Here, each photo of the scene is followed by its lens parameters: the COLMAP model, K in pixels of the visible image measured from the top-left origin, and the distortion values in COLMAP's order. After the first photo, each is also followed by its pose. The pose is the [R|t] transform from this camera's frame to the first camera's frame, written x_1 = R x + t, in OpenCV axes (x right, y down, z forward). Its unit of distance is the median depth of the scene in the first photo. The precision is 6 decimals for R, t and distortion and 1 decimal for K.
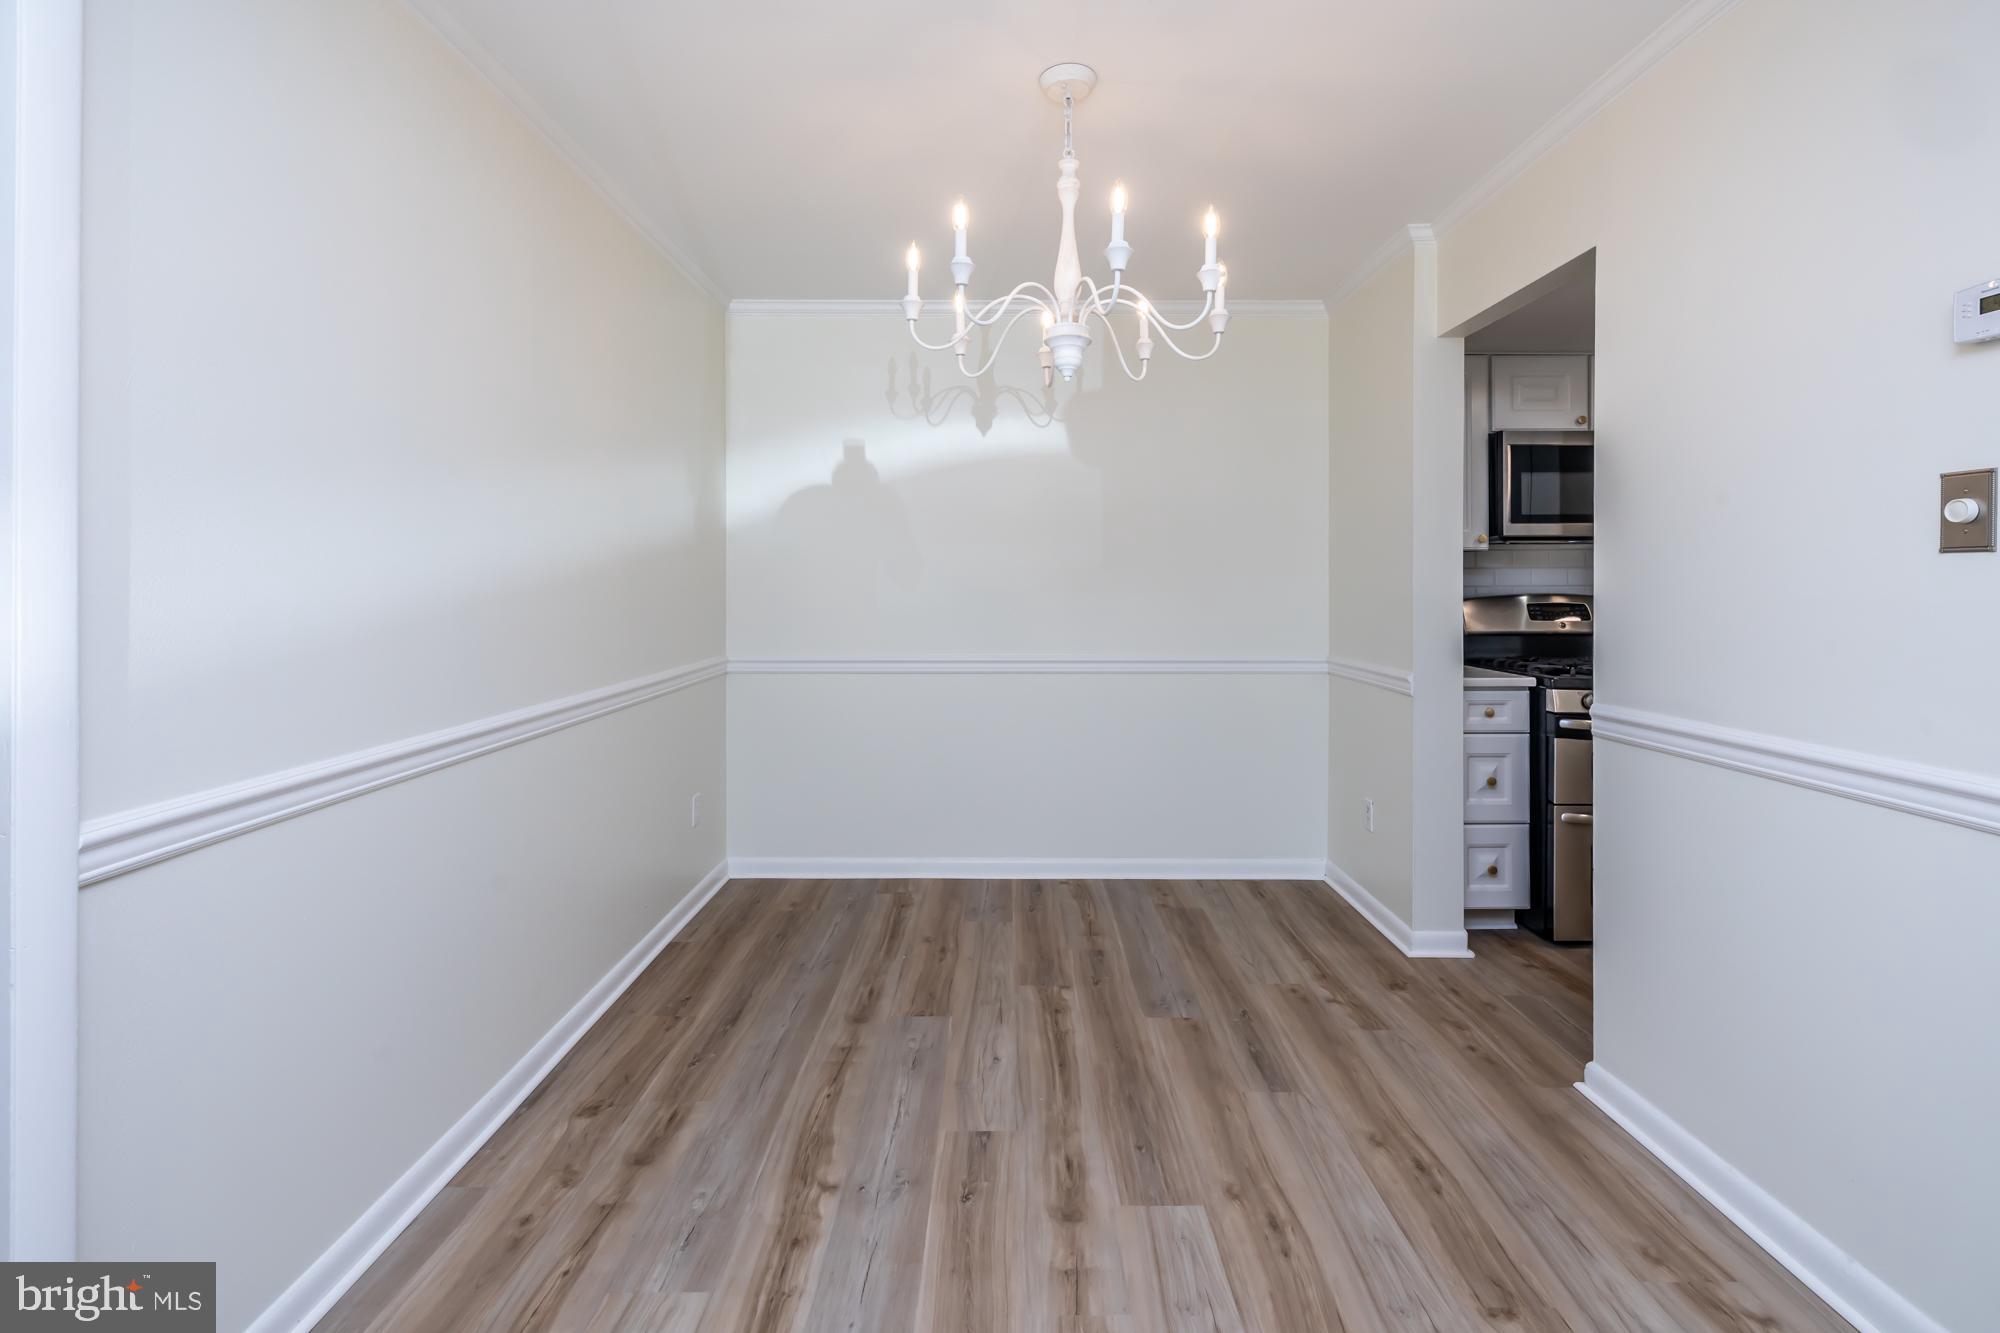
lens RADIAL K [[869.9, 0, 1001.3], [0, 869.9, 578.3], [0, 0, 1]] dist [-0.001040, -0.000126]
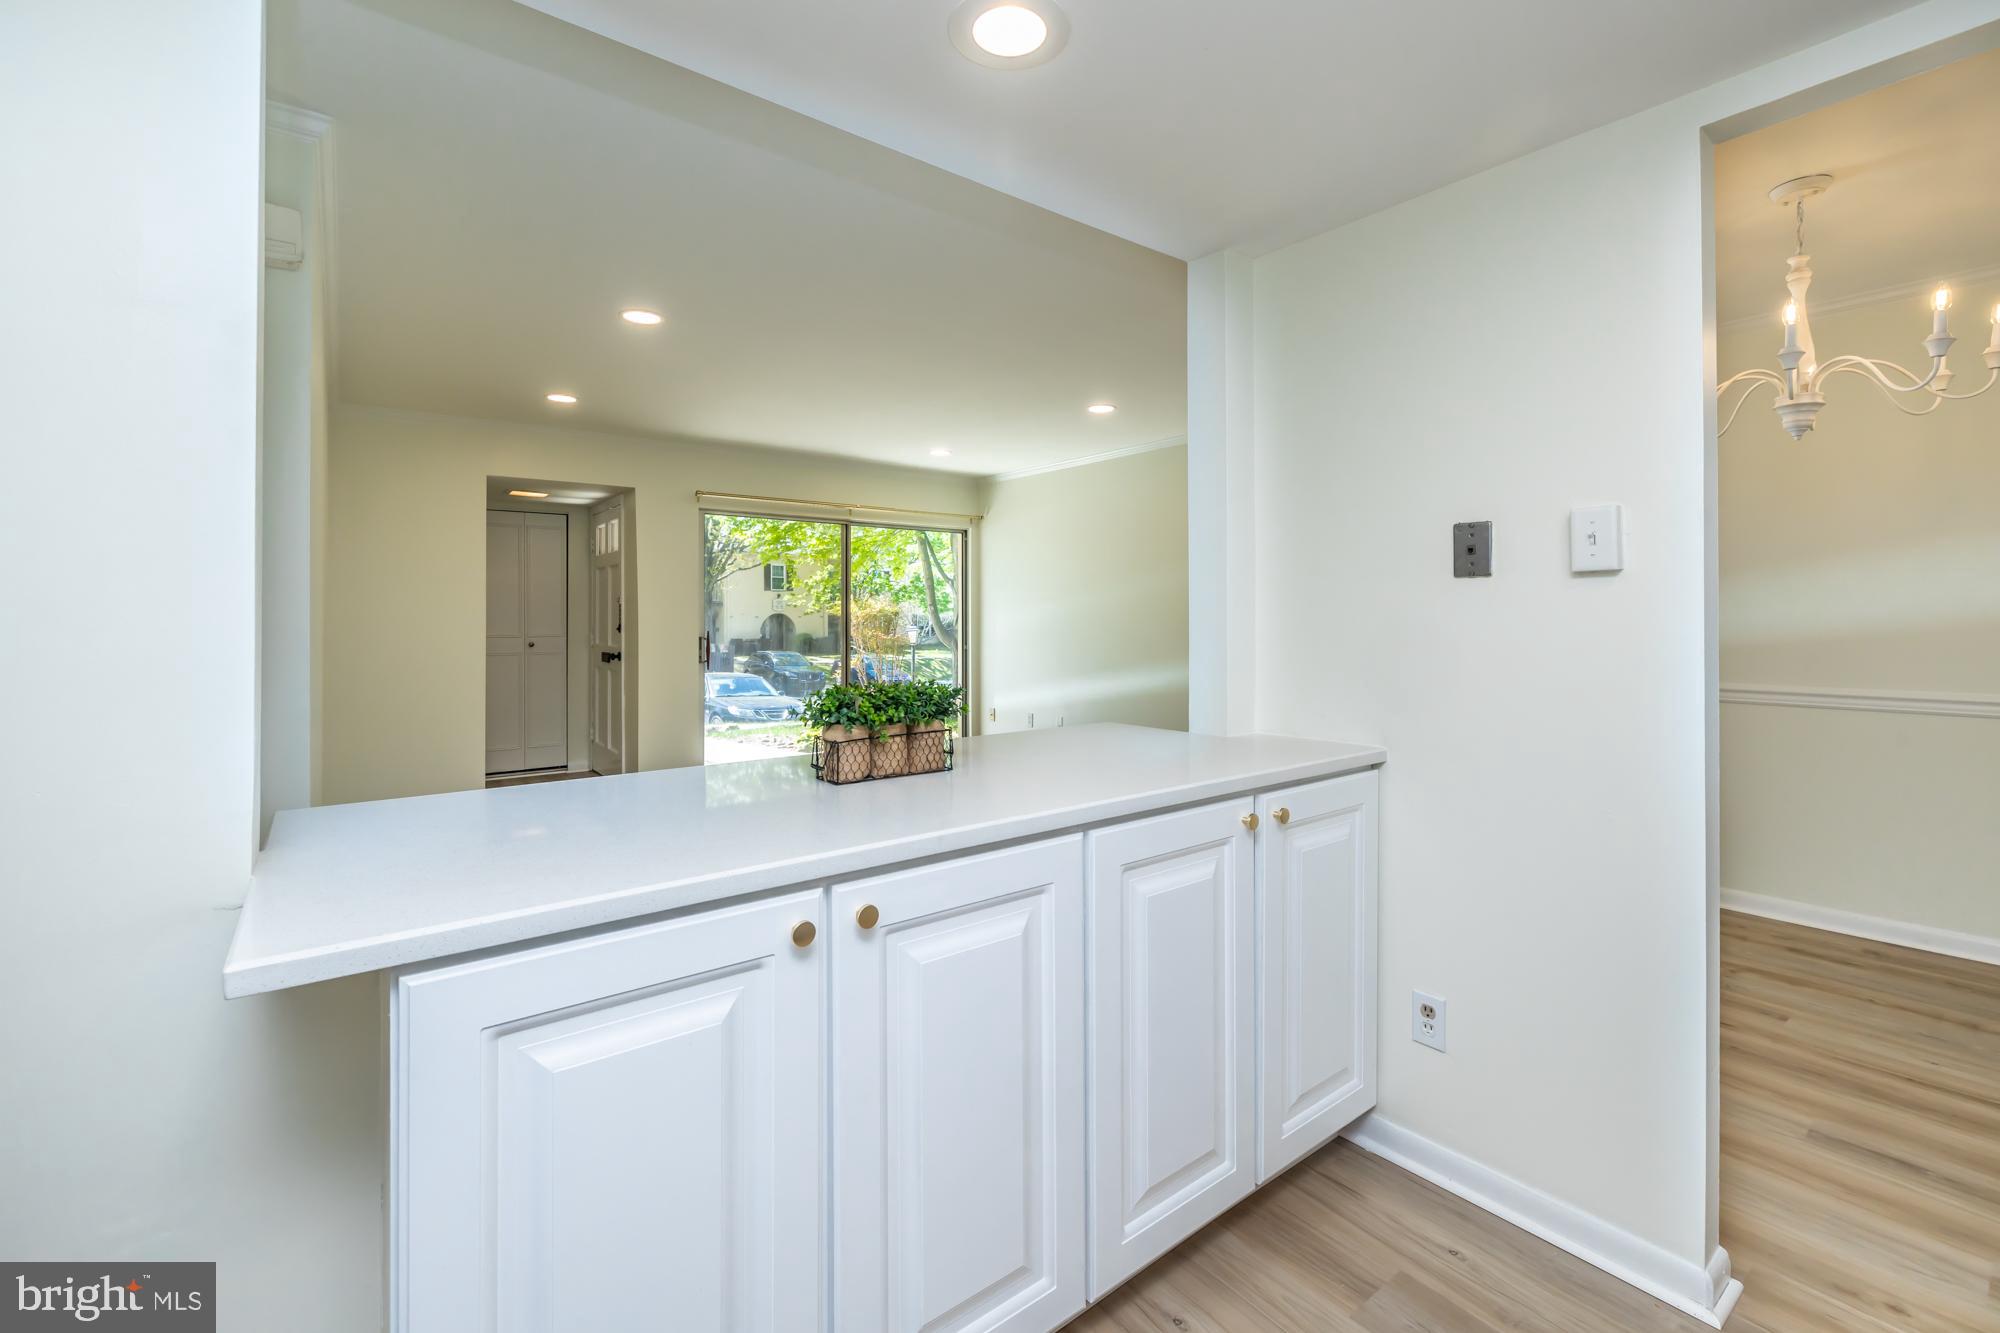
lens RADIAL K [[849.8, 0, 1001.8], [0, 849.8, 618.6], [0, 0, 1]] dist [-0.001636, -0.000255]
pose [[-0.785922, 0.001742, -0.618324, 1.379036], [0.006186, 0.999968, -0.005045, 0.015075], [0.618295, -0.007790, -0.785907, 1.020272]]
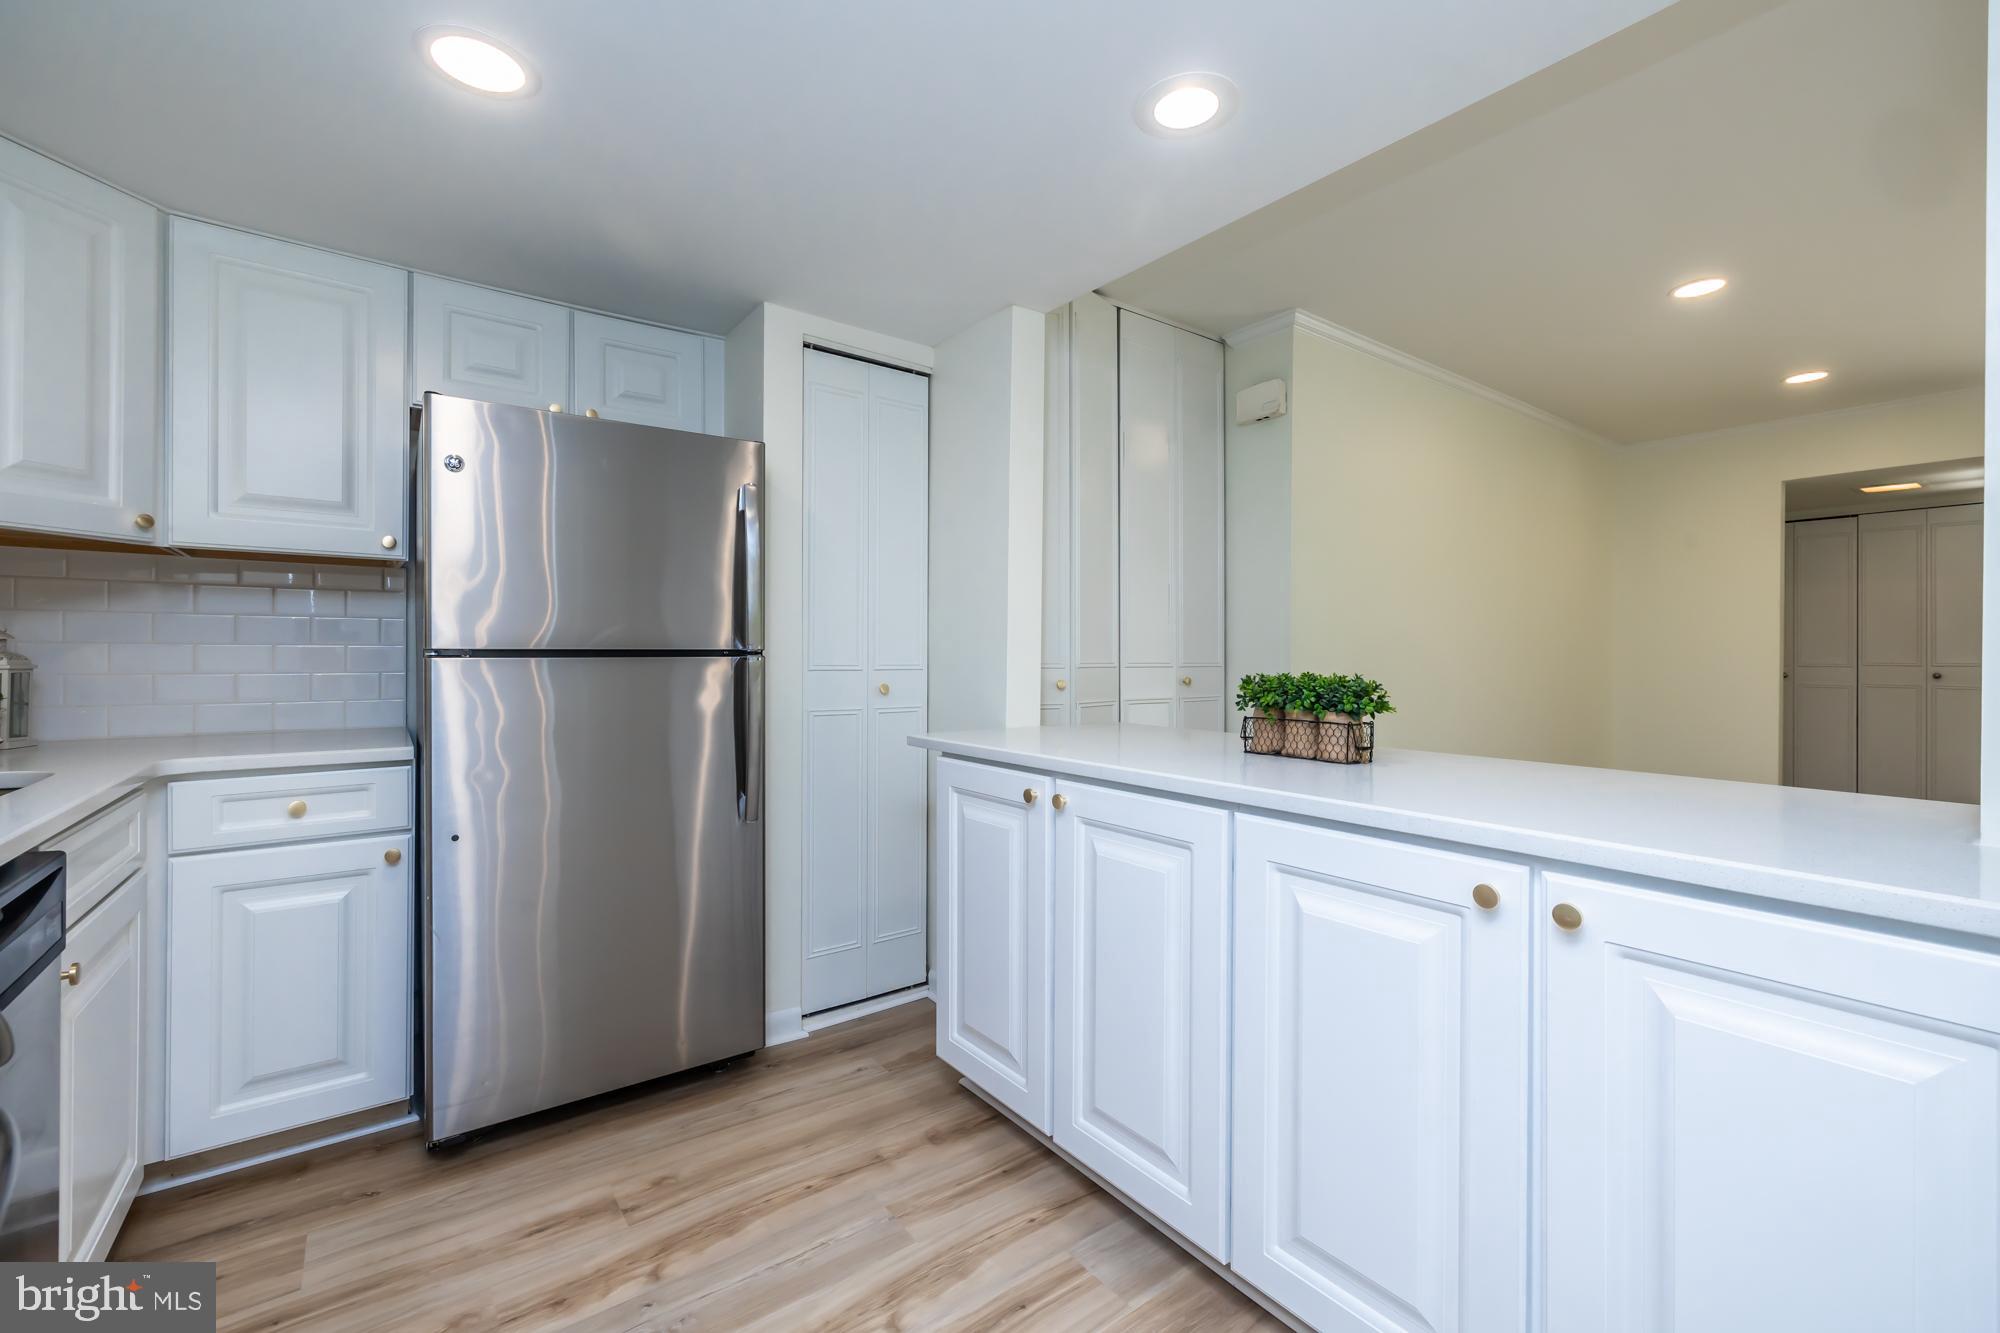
lens RADIAL K [[847.8, 0, 1005.0], [0, 847.8, 650.1], [0, 0, 1]] dist [0.000677, -0.000172]
pose [[-0.606663, 0.001919, 0.794957, 0.631600], [-0.008959, 0.999917, -0.009250, 0.049283], [-0.794909, -0.012734, -0.606595, 1.088940]]
